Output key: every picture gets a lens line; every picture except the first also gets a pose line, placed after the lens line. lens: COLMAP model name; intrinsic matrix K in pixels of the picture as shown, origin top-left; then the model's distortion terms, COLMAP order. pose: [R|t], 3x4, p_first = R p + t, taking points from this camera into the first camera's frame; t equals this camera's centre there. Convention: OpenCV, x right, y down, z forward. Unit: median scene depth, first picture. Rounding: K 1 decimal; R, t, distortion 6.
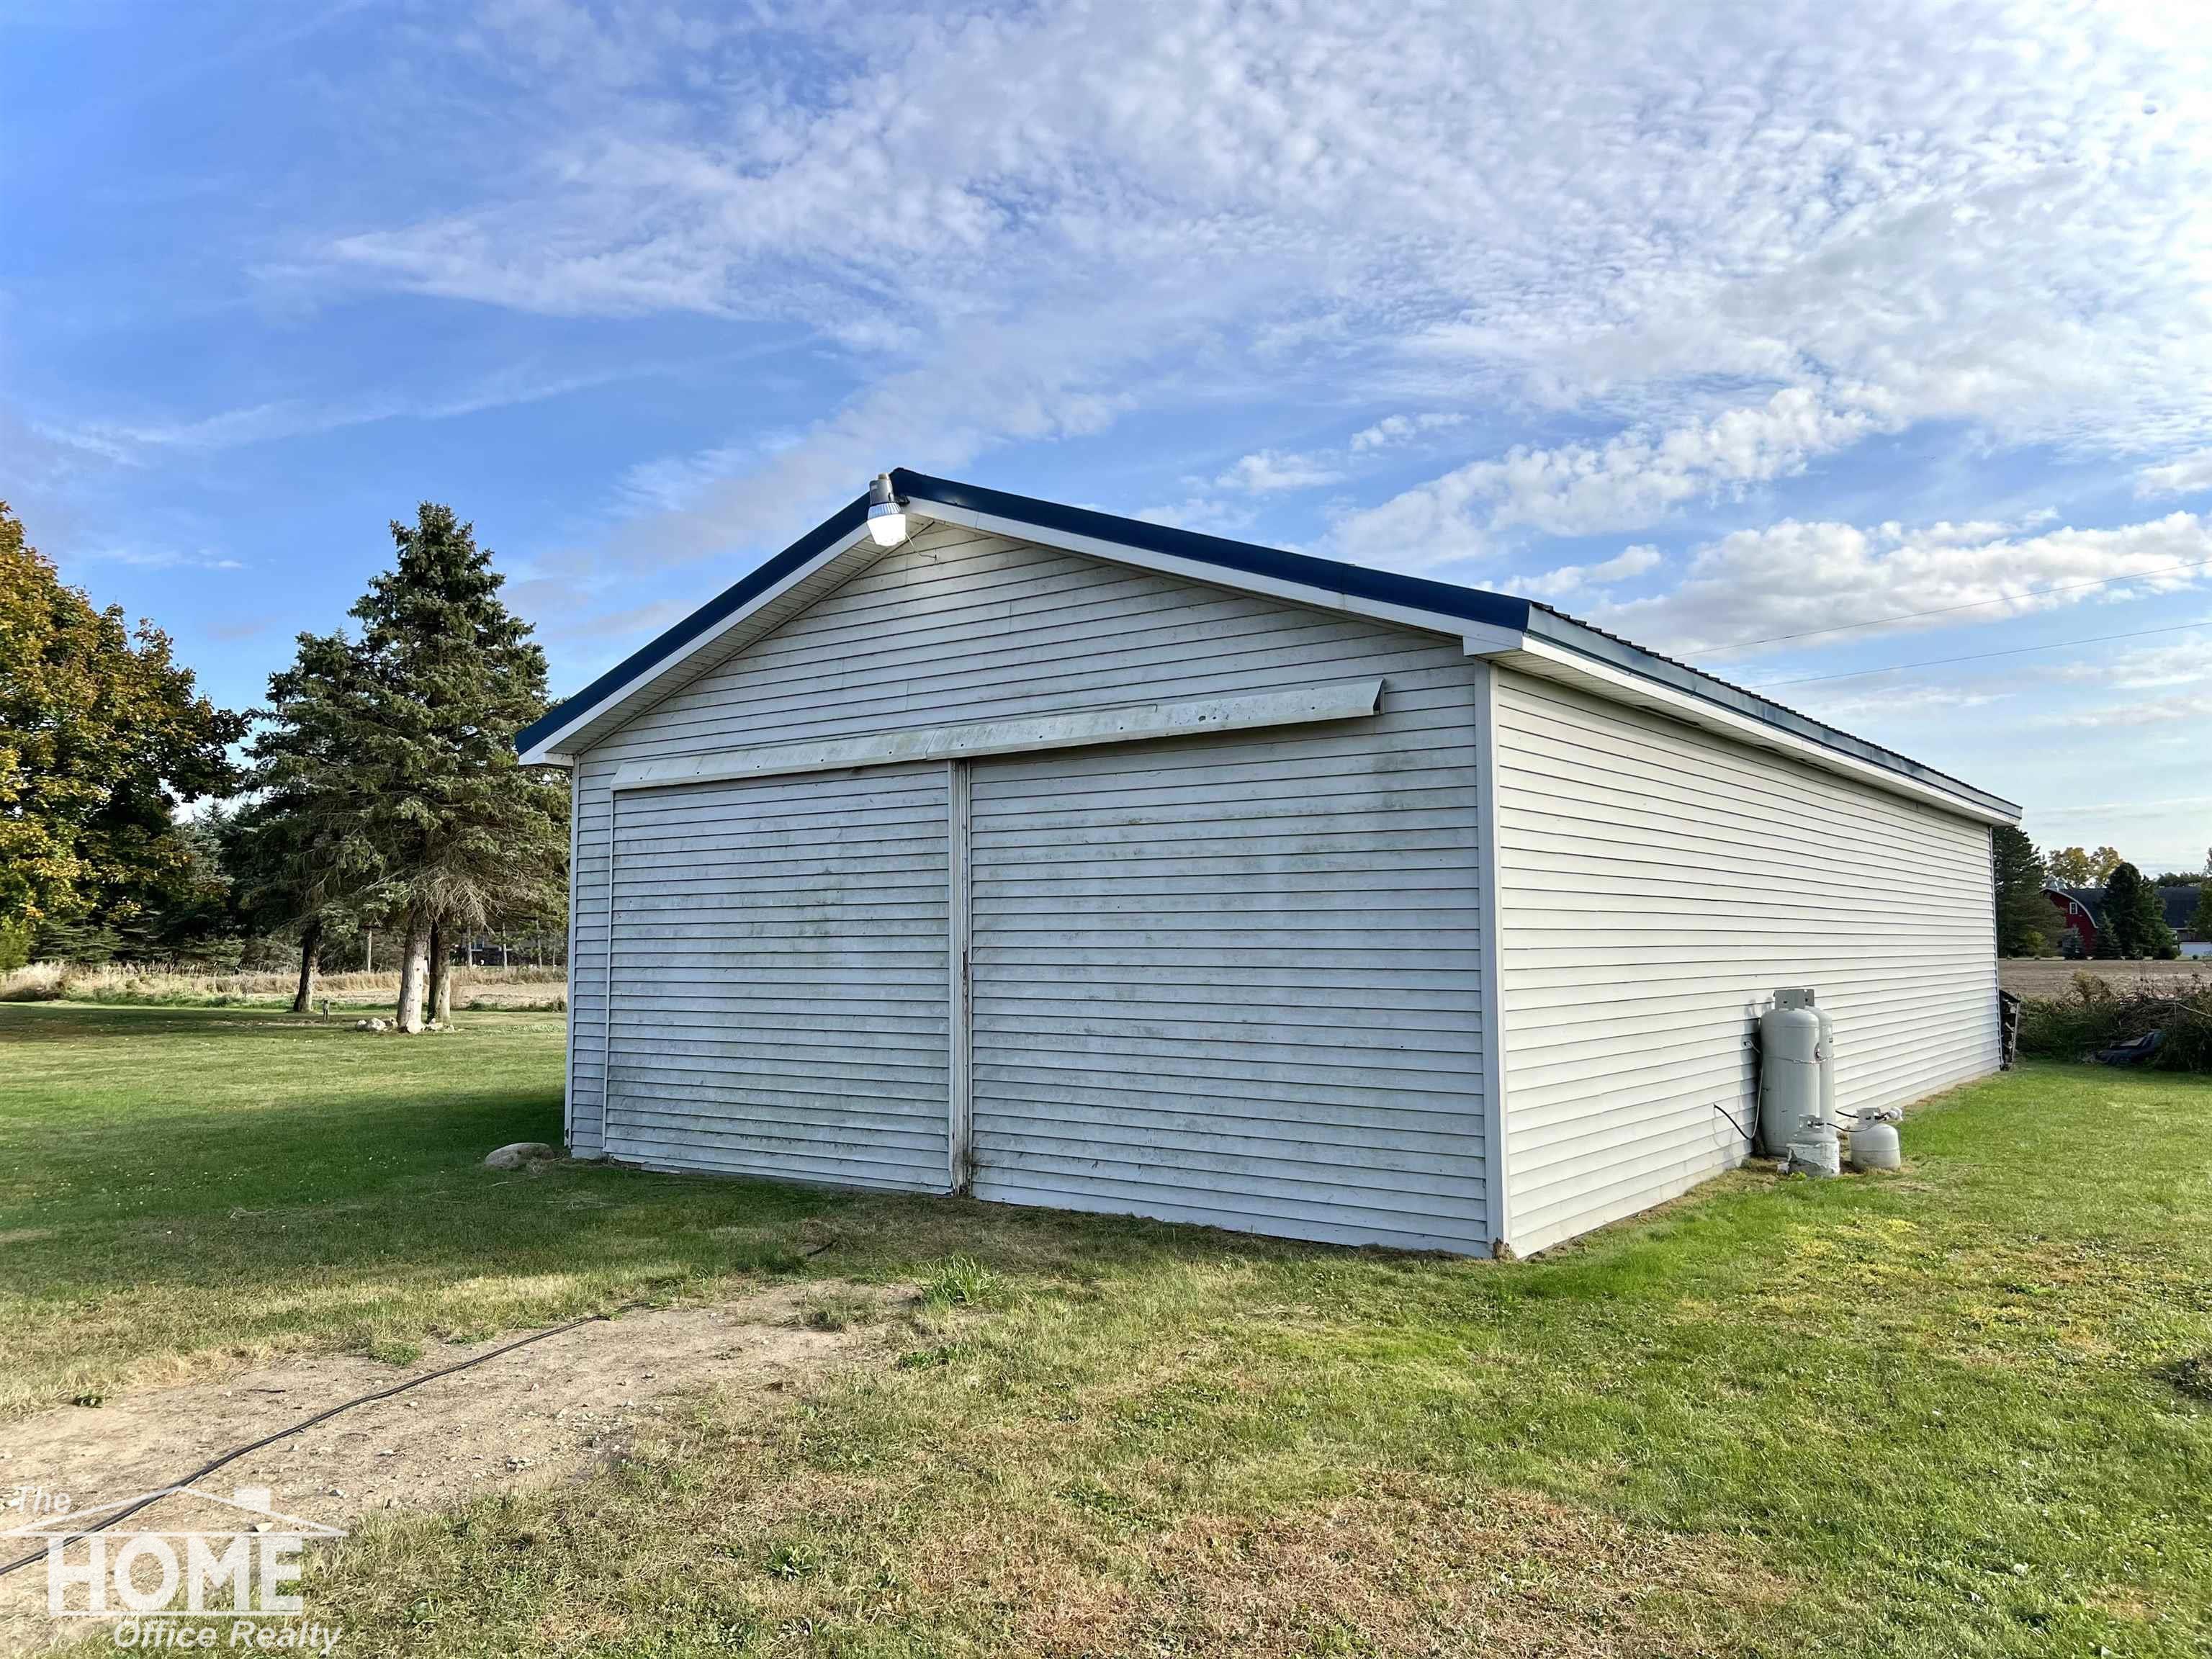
lens RADIAL K [[1652.3, 0, 1103.6], [0, 1652.3, 791.8], [0, 0, 1]] dist [0.052134, -0.051430]
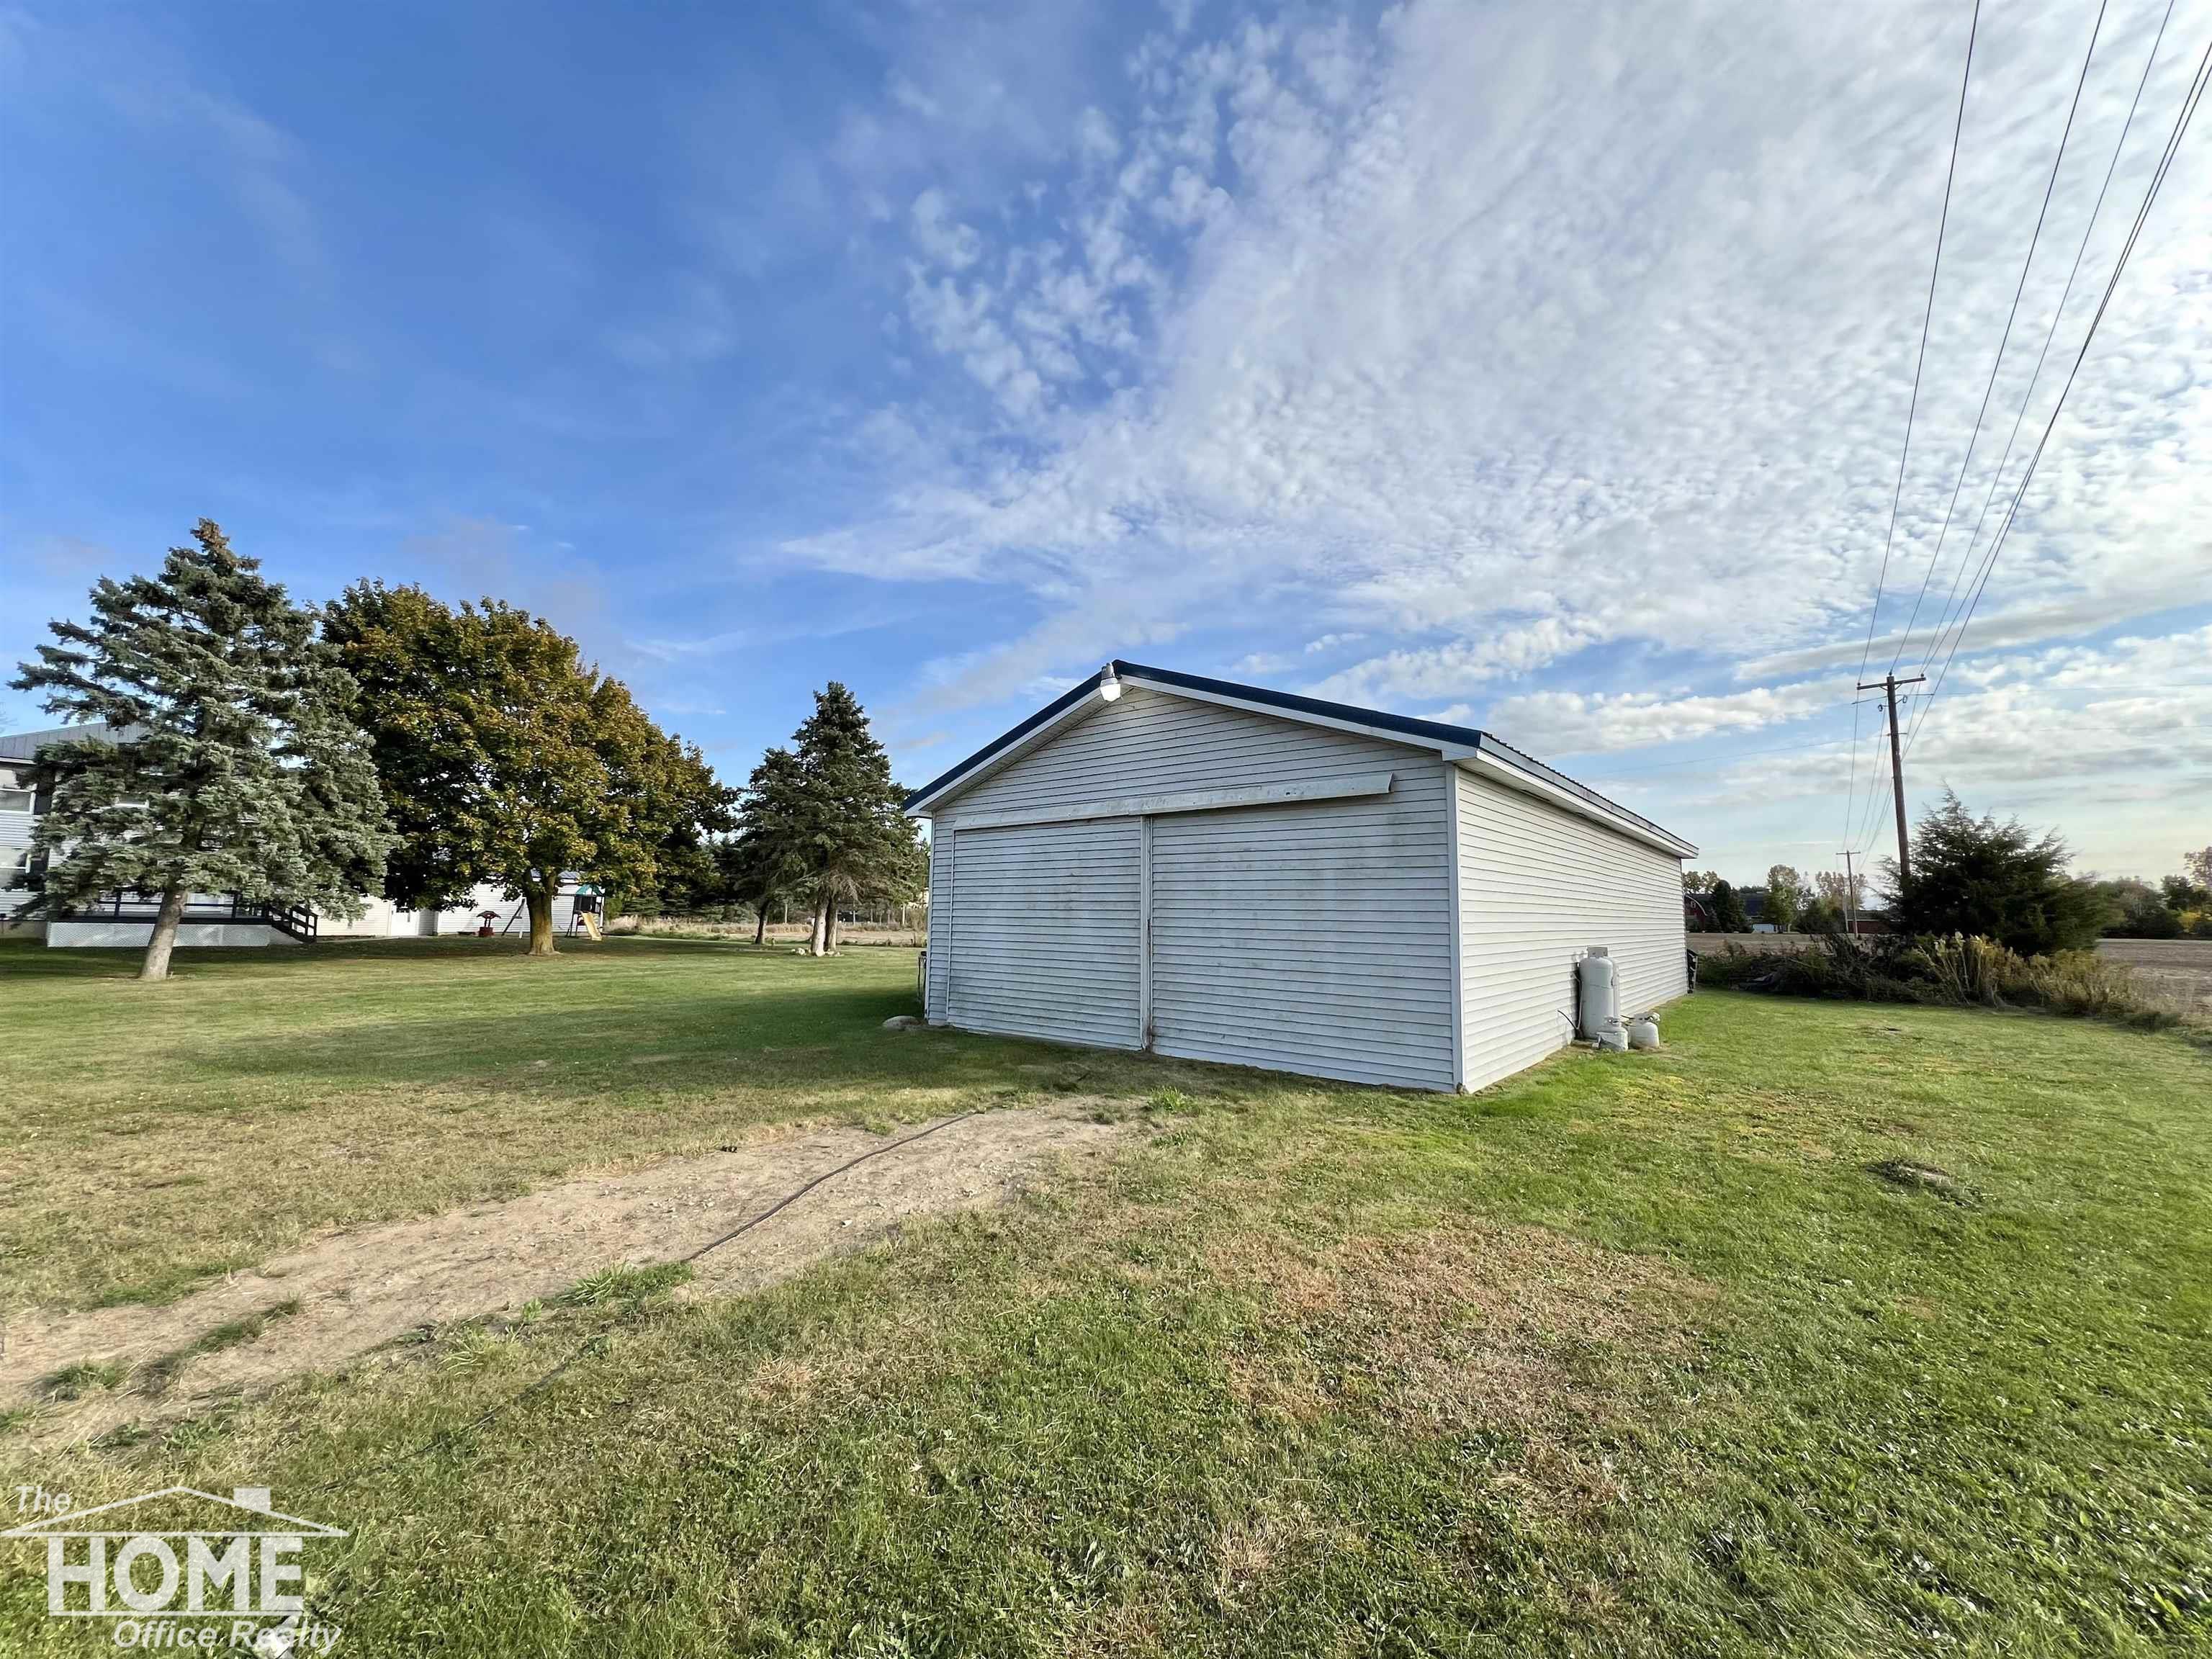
lens RADIAL K [[881.6, 0, 1111.6], [0, 881.6, 838.5], [0, 0, 1]] dist [-0.000479, -0.000071]
pose [[0.998430, 0.011432, -0.054843, -0.069035], [-0.011194, 0.999927, 0.004646, 0.002272], [0.054892, -0.004024, 0.998484, 0.017600]]
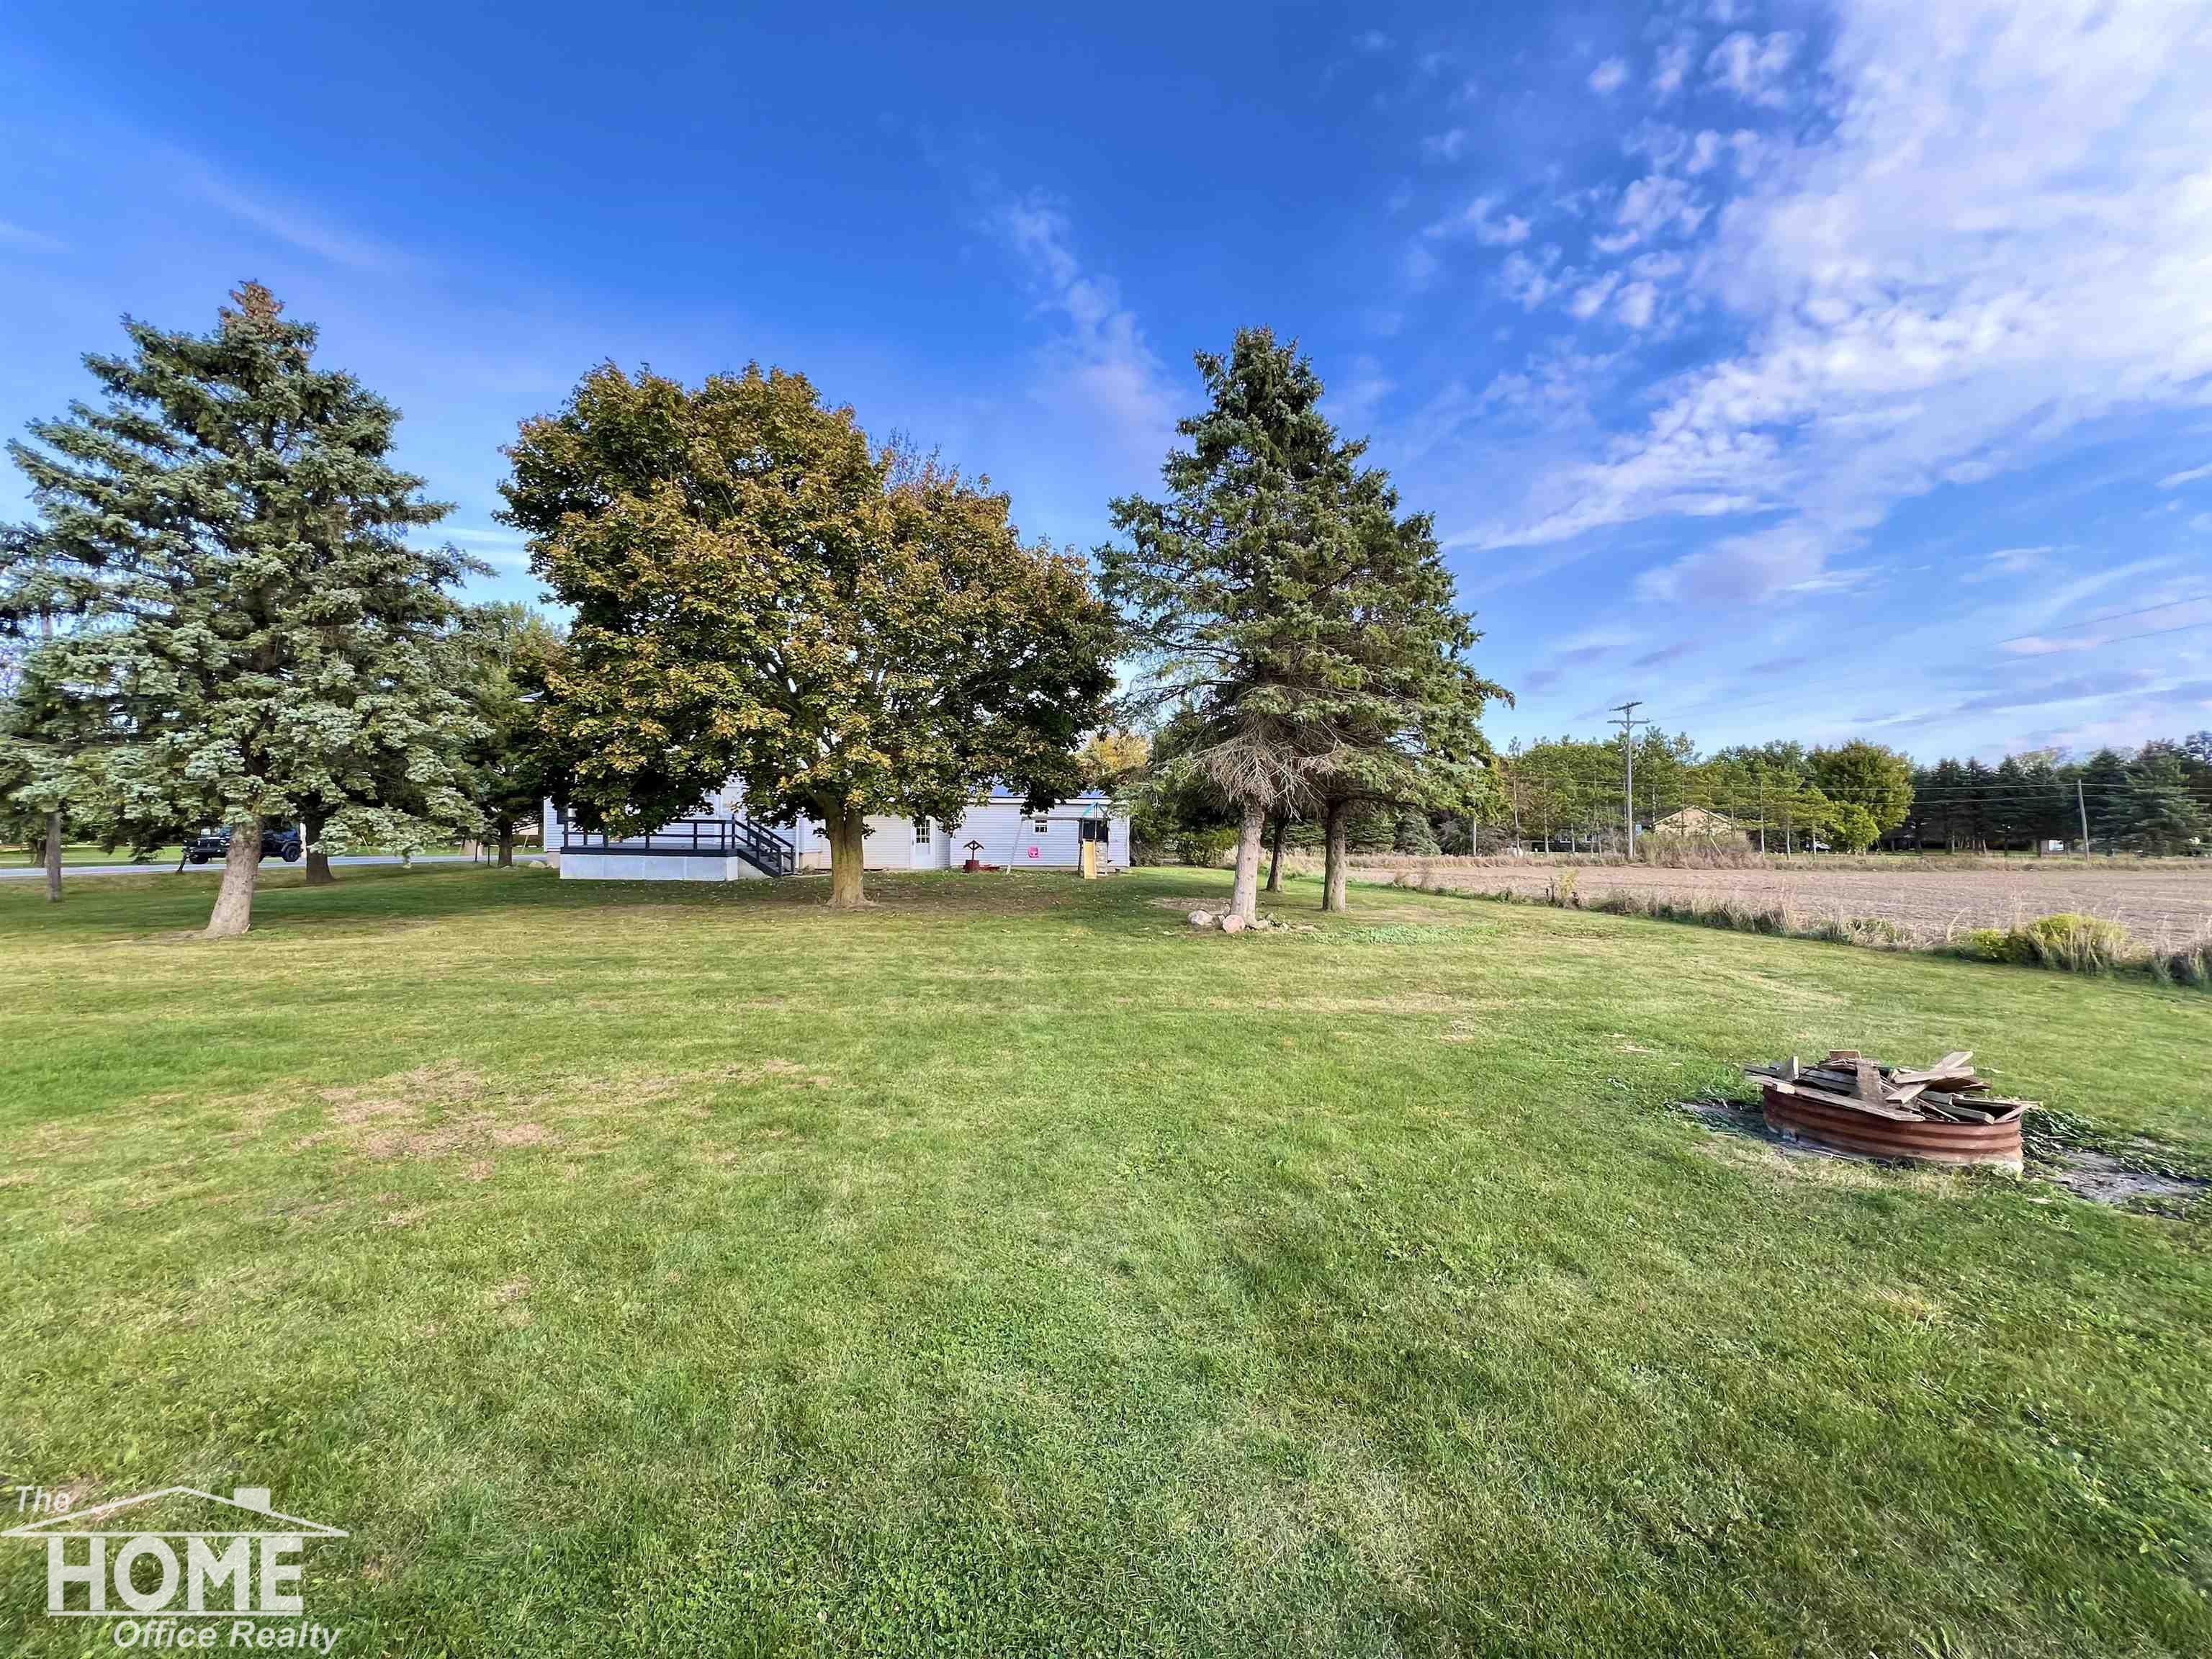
lens RADIAL K [[881.6, 0, 1111.6], [0, 881.6, 838.5], [0, 0, 1]] dist [-0.000479, -0.000071]
pose [[0.653085, 0.006993, -0.757253, -0.262081], [0.061878, 0.996121, 0.062565, 0.159129], [0.754753, -0.087717, 0.650118, 1.651227]]
